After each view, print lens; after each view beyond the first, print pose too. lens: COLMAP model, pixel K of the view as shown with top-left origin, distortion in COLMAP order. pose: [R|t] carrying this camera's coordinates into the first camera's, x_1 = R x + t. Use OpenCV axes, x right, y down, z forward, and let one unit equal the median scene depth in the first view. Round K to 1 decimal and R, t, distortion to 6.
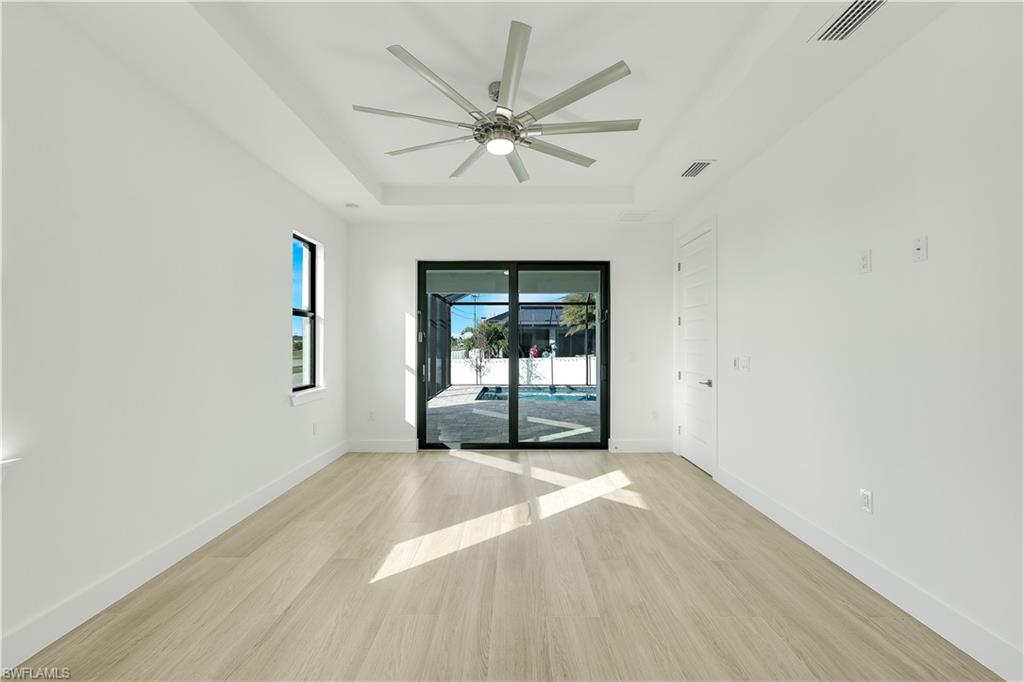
lens RADIAL K [[416.2, 0, 512.0], [0, 416.2, 341.0], [0, 0, 1]] dist [-0.001492, 0.000672]
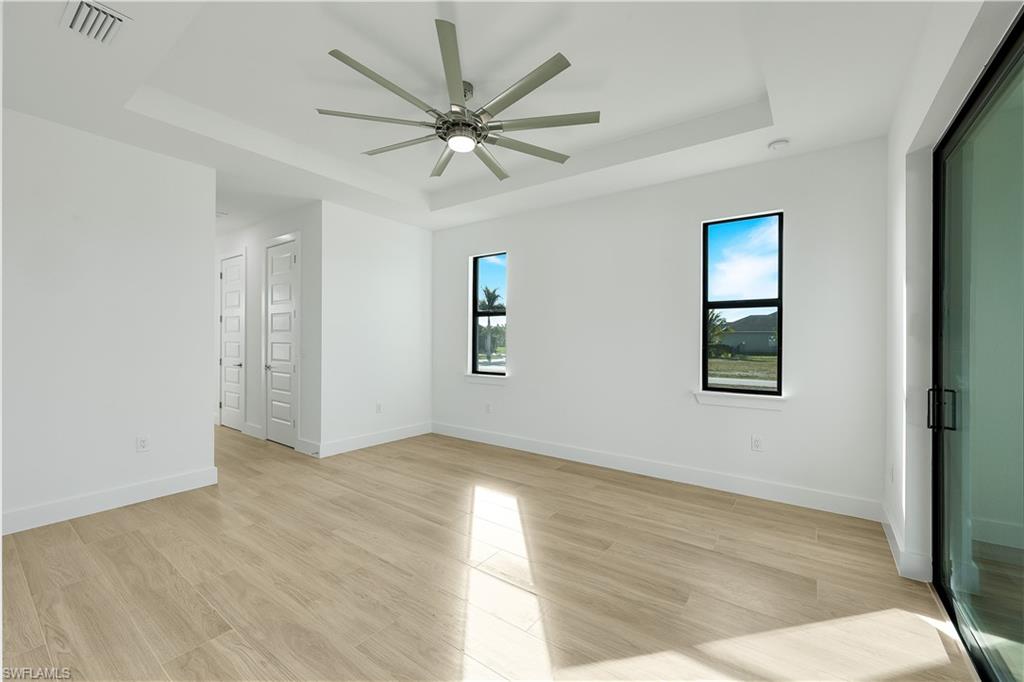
lens RADIAL K [[412.5, 0, 512.0], [0, 412.5, 341.0], [0, 0, 1]] dist [-0.001168, -0.000376]
pose [[-0.586330, 0.003081, -0.810067, 0.791817], [0.000876, 0.999995, 0.003169, 0.011241], [0.810072, 0.001148, -0.586329, 1.867154]]
